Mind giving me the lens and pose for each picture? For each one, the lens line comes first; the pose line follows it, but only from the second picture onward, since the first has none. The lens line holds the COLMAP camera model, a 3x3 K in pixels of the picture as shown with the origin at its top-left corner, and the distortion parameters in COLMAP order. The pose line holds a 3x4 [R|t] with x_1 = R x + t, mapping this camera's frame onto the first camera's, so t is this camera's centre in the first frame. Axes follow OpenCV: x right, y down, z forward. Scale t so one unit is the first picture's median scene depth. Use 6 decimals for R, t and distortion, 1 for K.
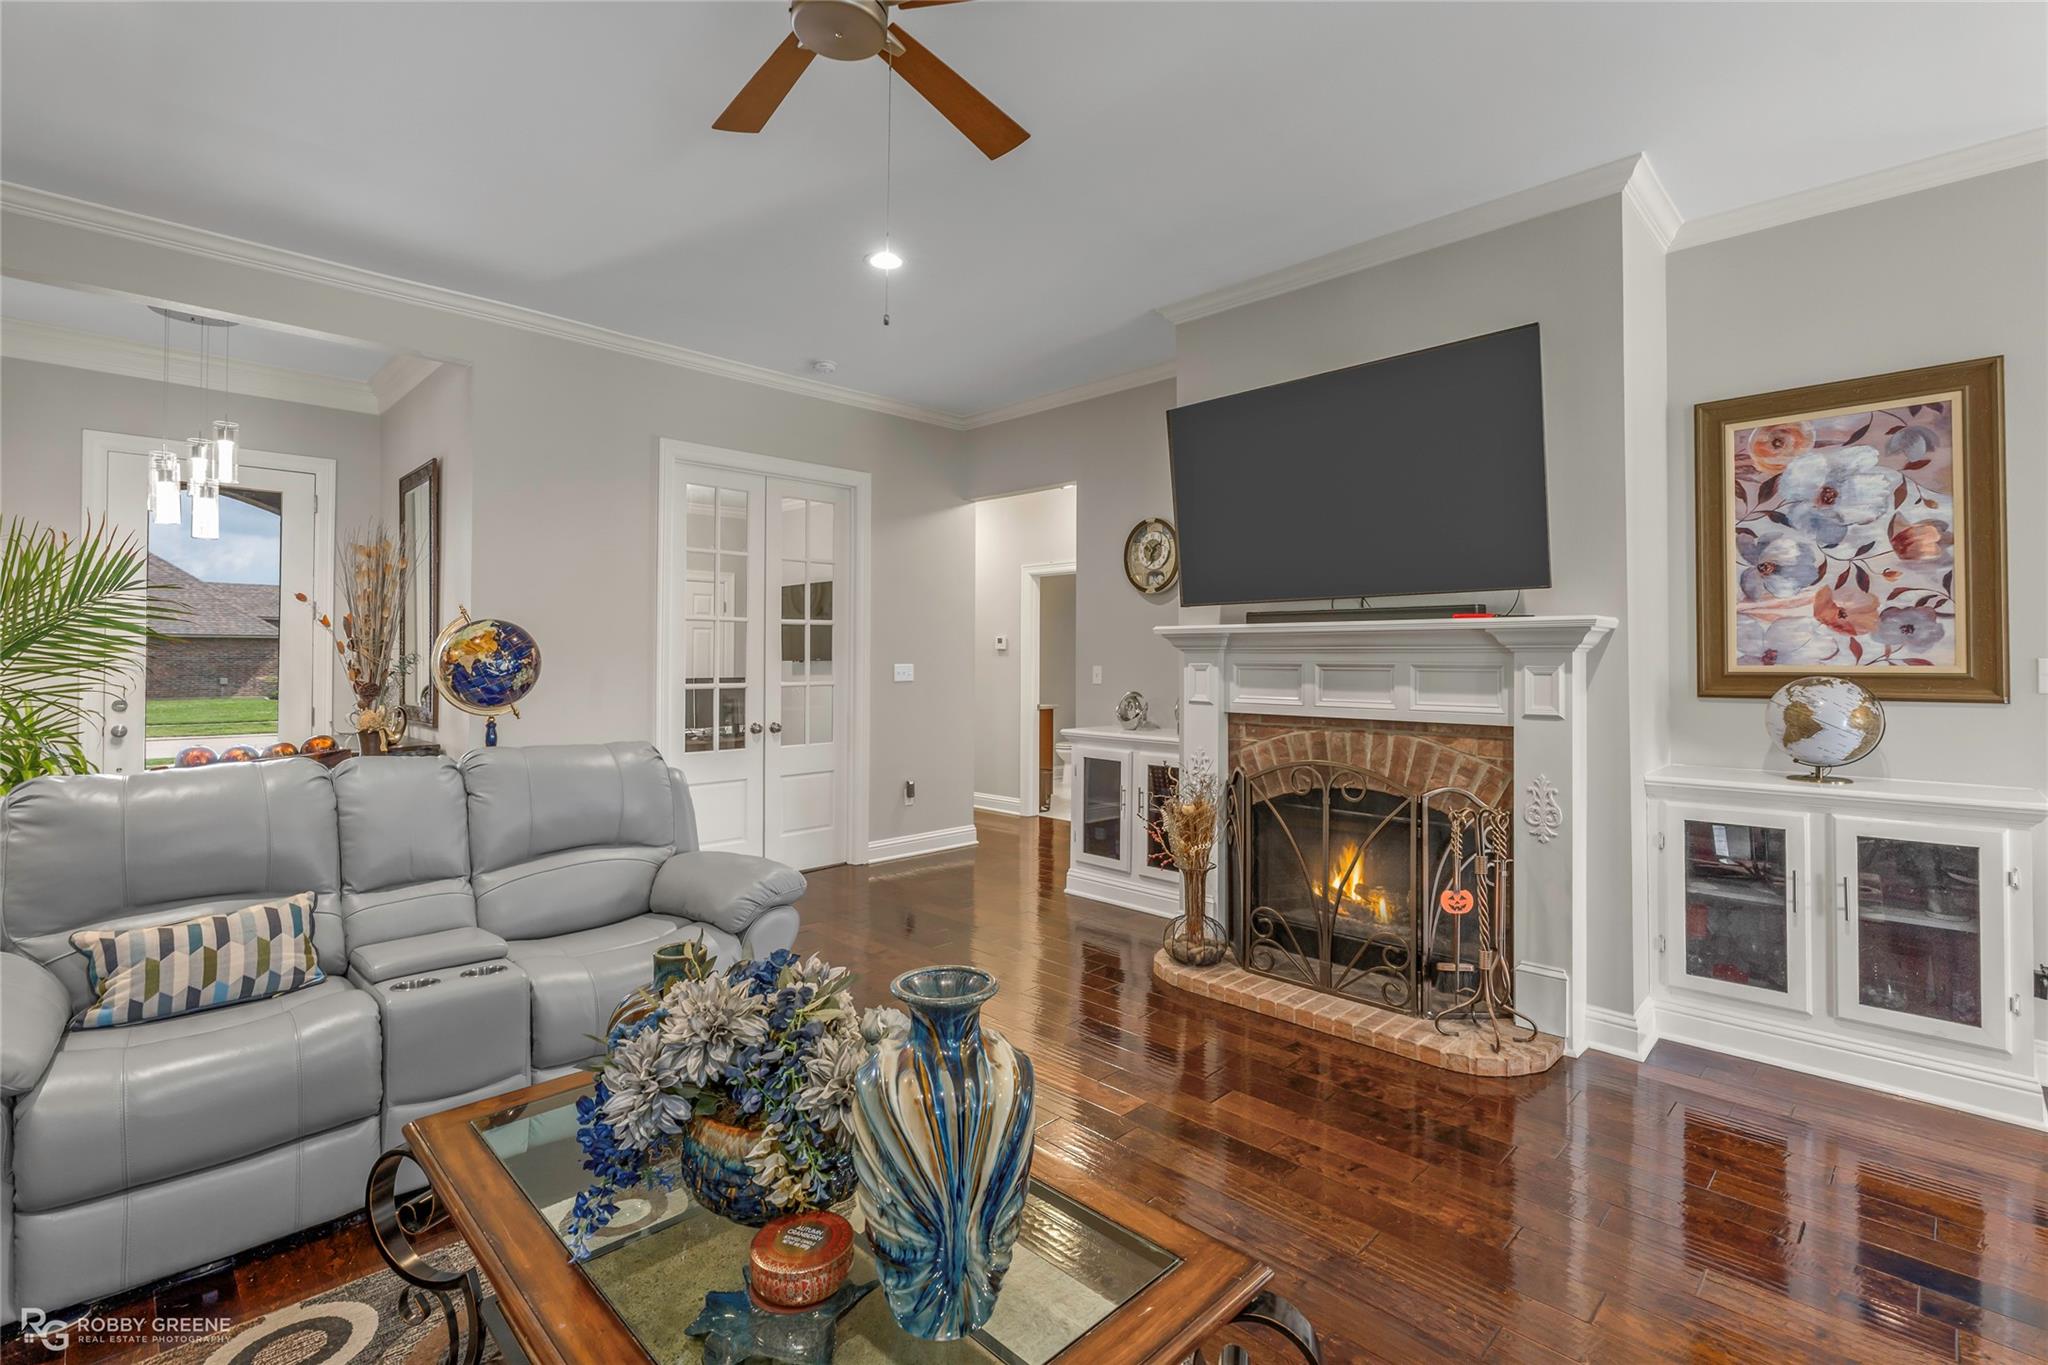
lens RADIAL K [[928.2, 0, 1033.6], [0, 928.2, 651.5], [0, 0, 1]] dist [-0.013351, -0.000148]
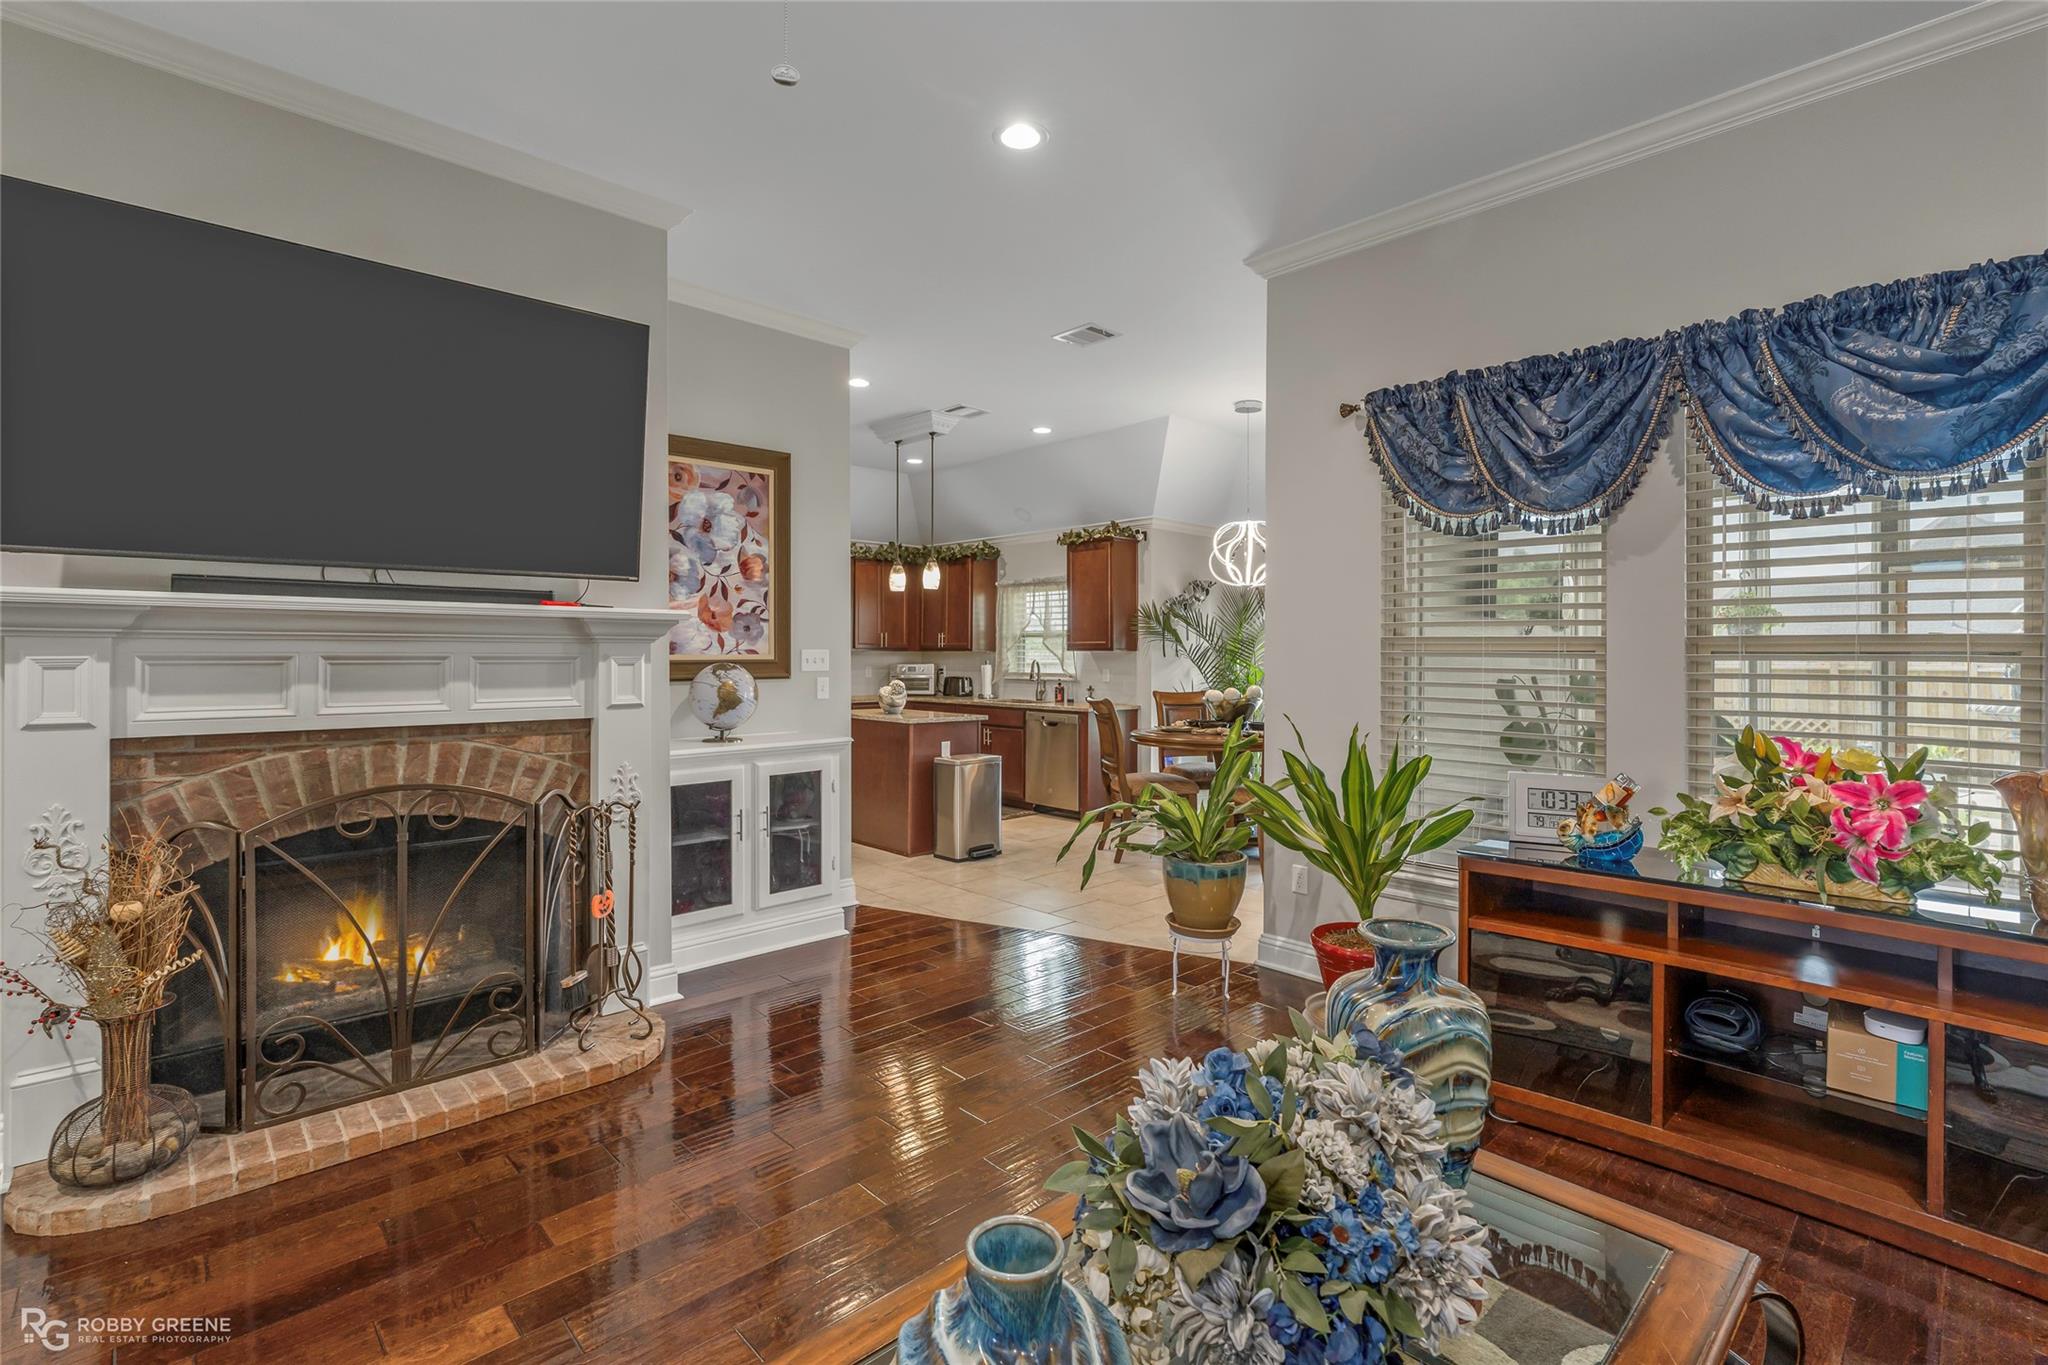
lens RADIAL K [[928.2, 0, 1060.6], [0, 928.2, 651.6], [0, 0, 1]] dist [-0.013351, -0.000148]
pose [[-0.004959, -0.000125, 0.999988, -0.463603], [-0.008446, 0.999964, 0.000083, 0.006235], [-0.999952, -0.008446, -0.004960, 0.498889]]
